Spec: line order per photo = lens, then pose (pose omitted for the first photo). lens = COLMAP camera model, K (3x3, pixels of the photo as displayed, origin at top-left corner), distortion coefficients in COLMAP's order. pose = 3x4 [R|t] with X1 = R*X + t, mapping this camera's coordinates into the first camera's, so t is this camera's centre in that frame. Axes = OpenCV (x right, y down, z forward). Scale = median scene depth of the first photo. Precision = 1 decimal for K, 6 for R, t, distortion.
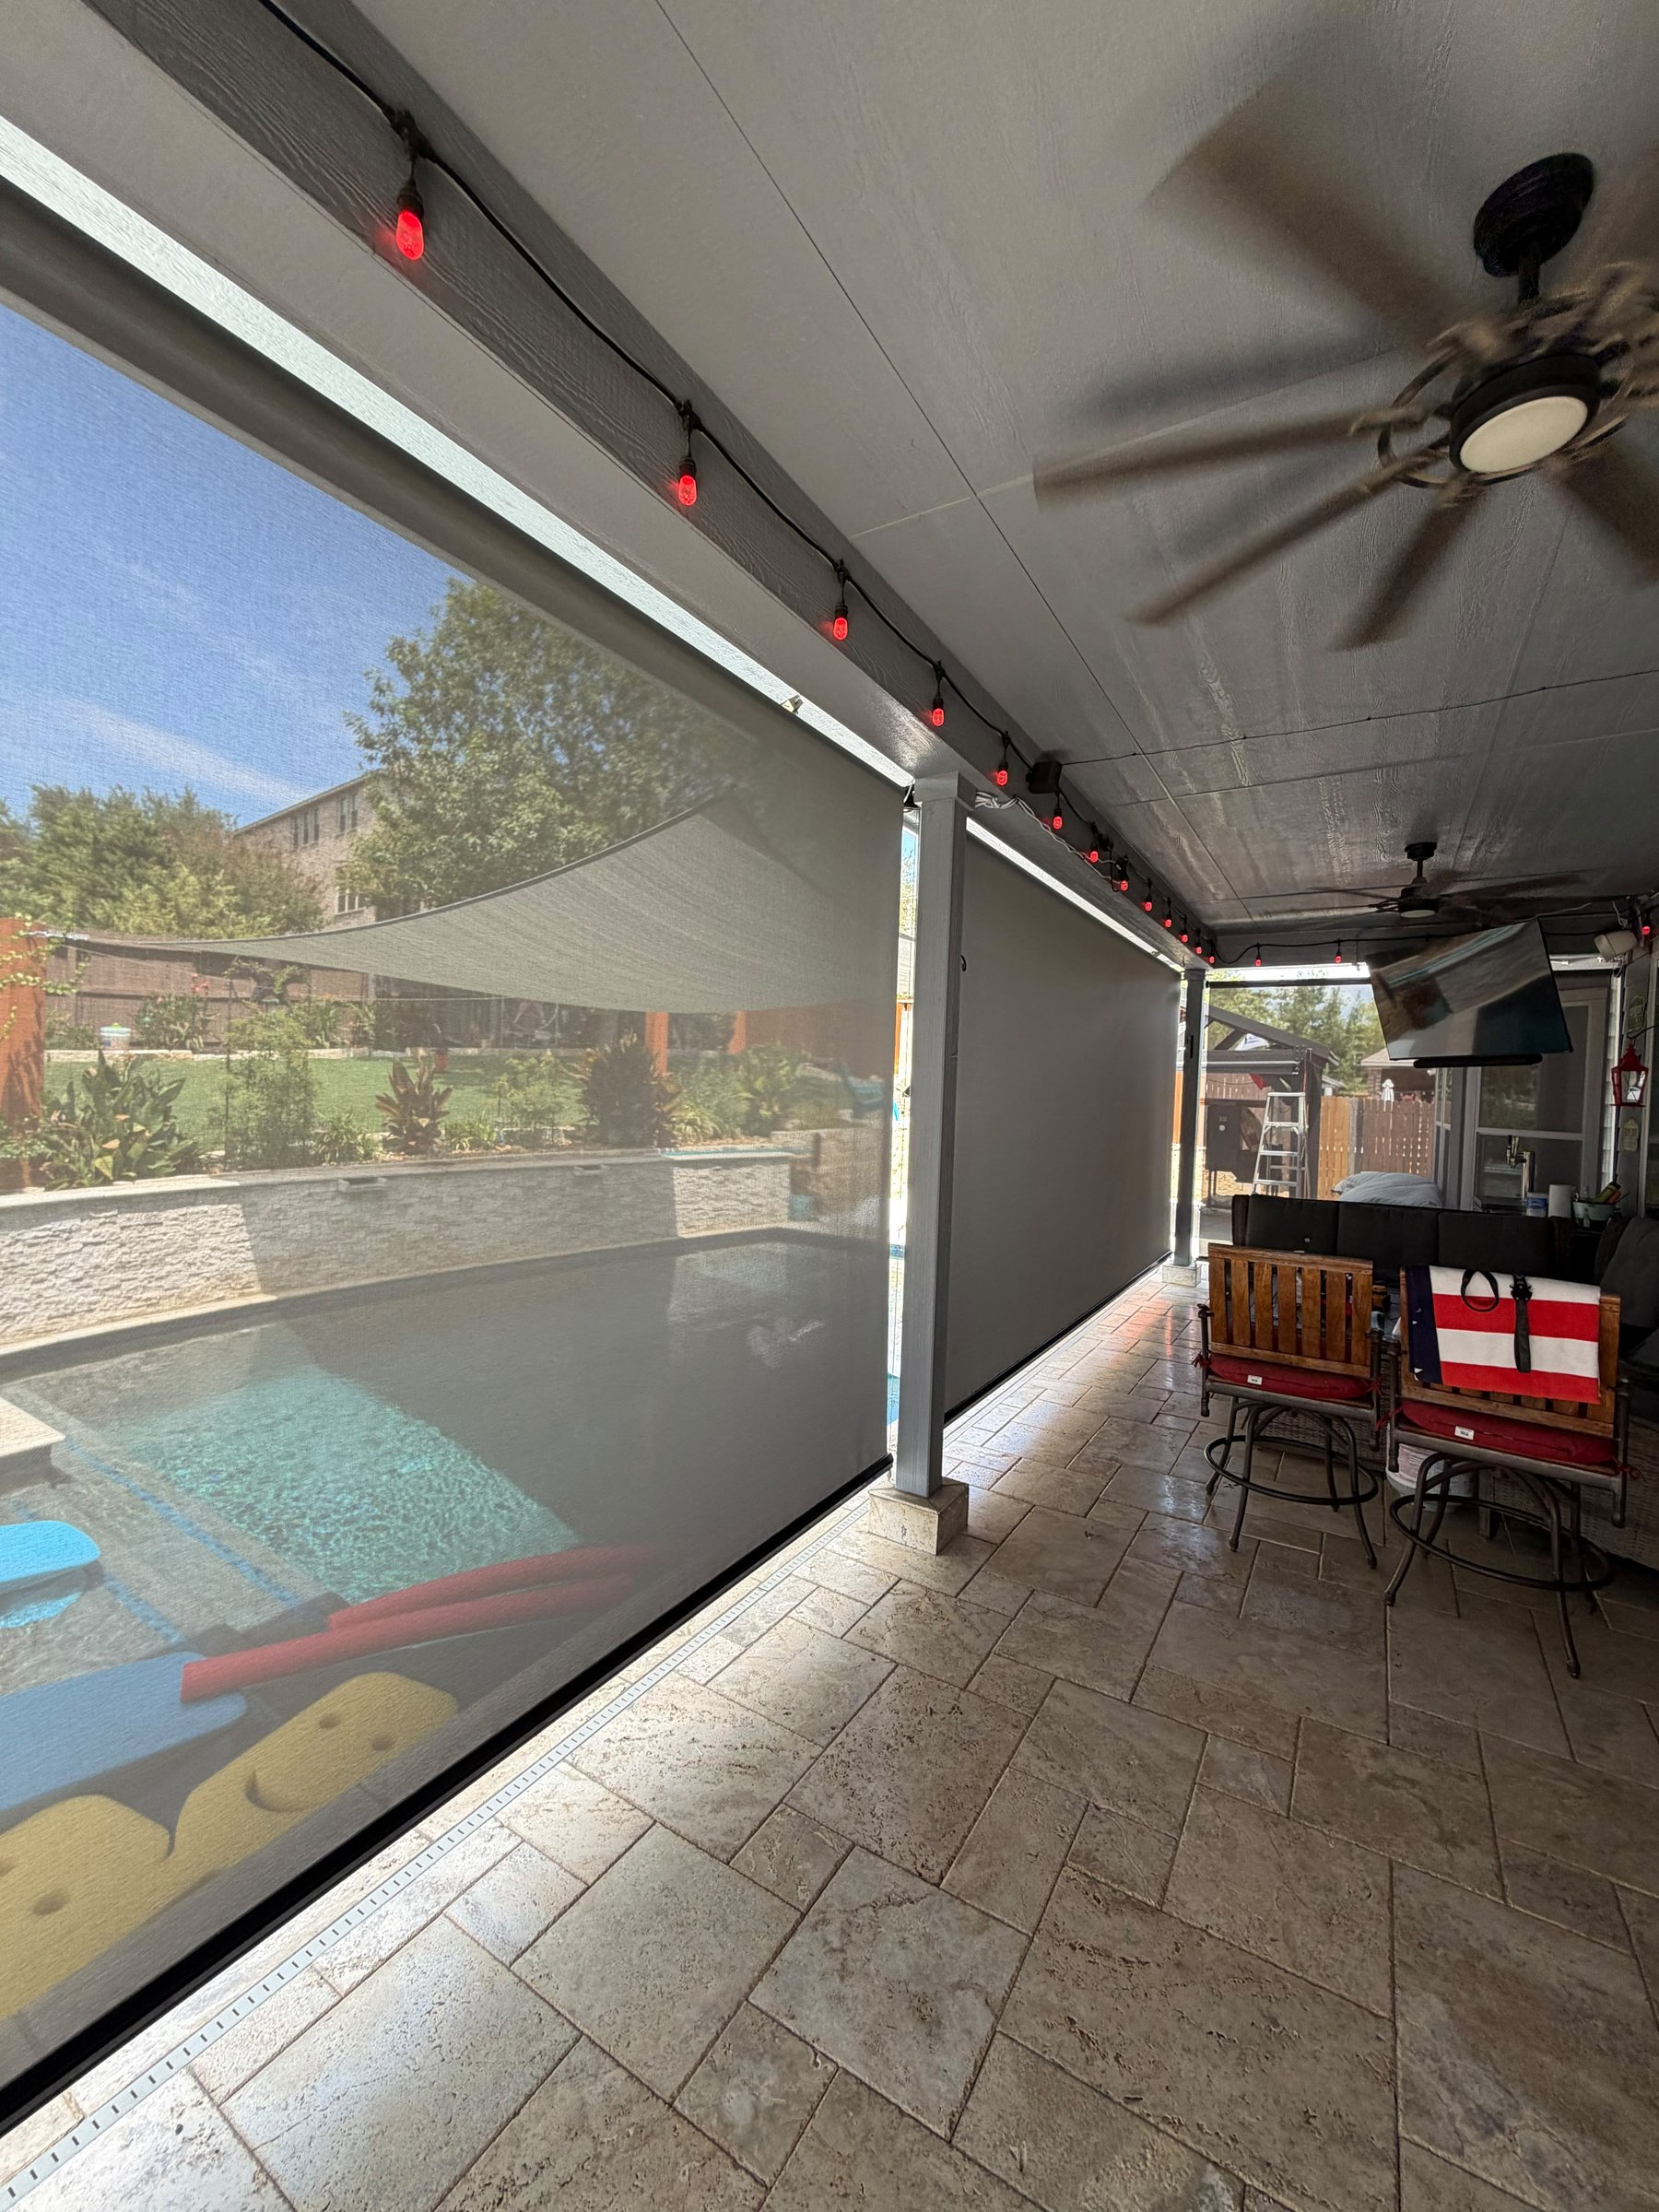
lens RADIAL K [[882.1, 0, 829.7], [0, 882.1, 1099.6], [0, 0, 1]] dist [-0.000358, 0.000076]
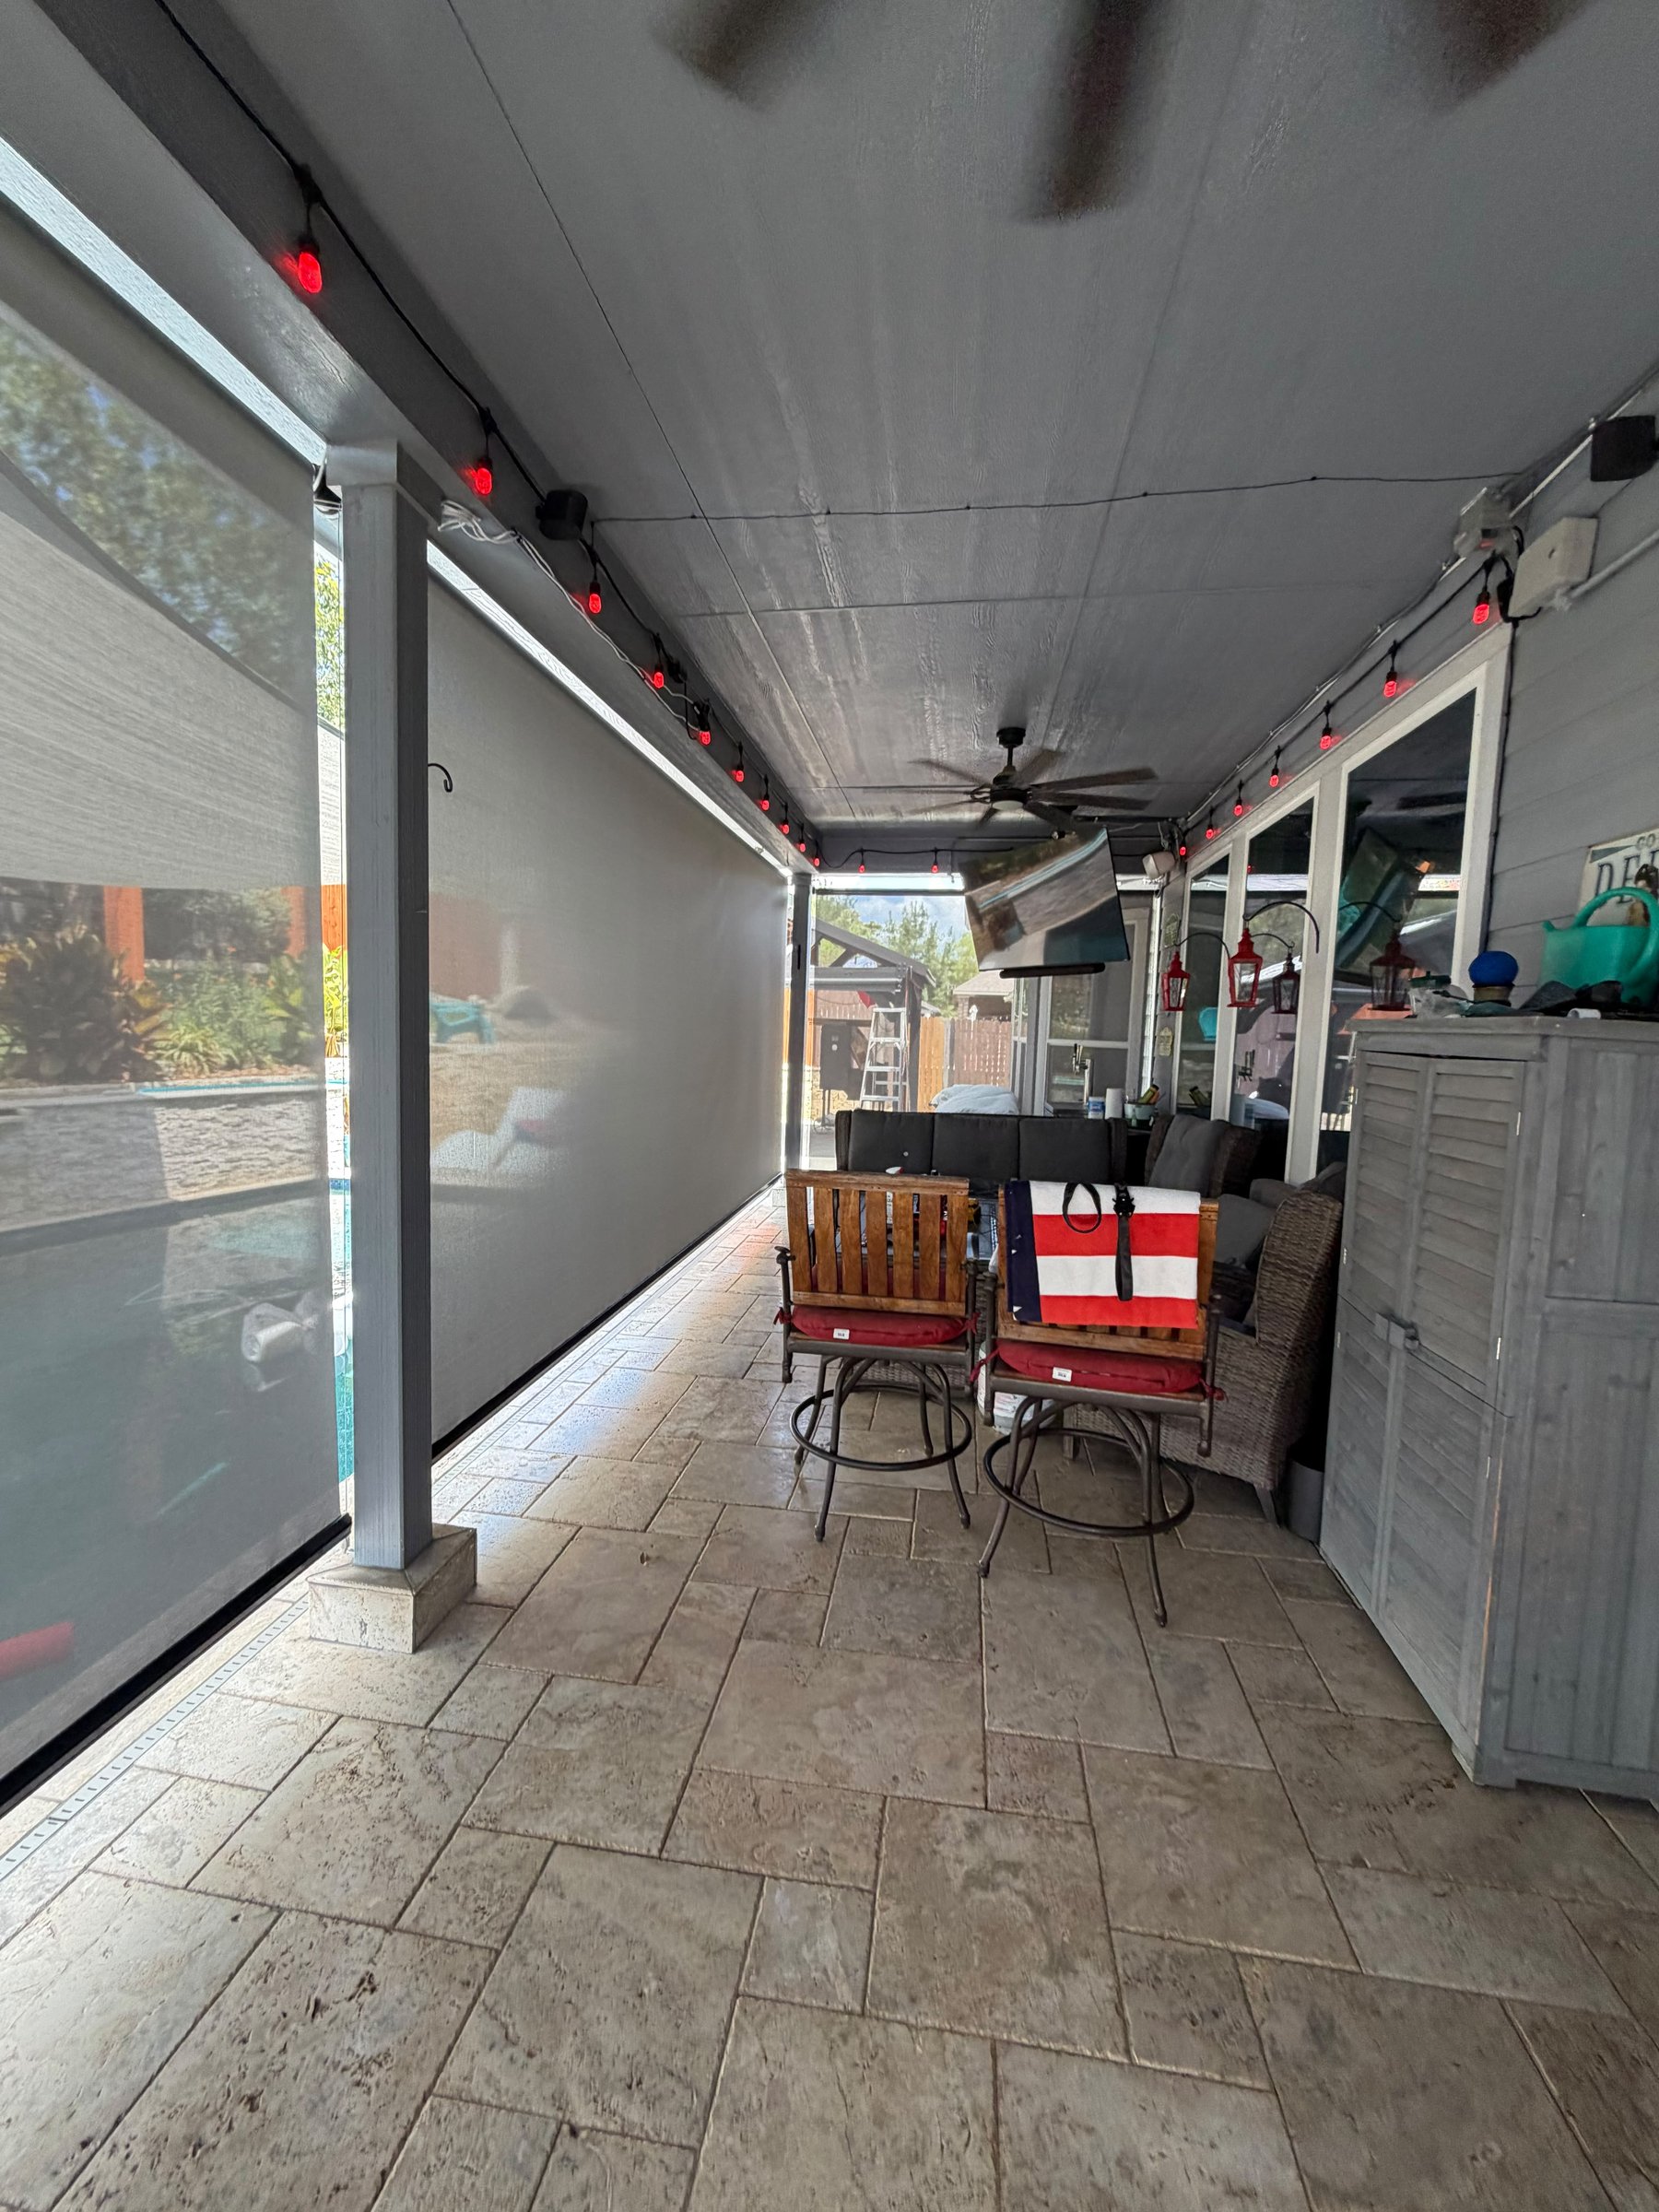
lens RADIAL K [[882.1, 0, 827.4], [0, 882.1, 1105.2], [0, 0, 1]] dist [-0.000358, 0.000076]
pose [[0.920268, -0.040646, 0.389172, 0.157044], [0.006910, 0.996123, 0.087699, 0.037203], [-0.391228, -0.078017, 0.916981, 0.268857]]
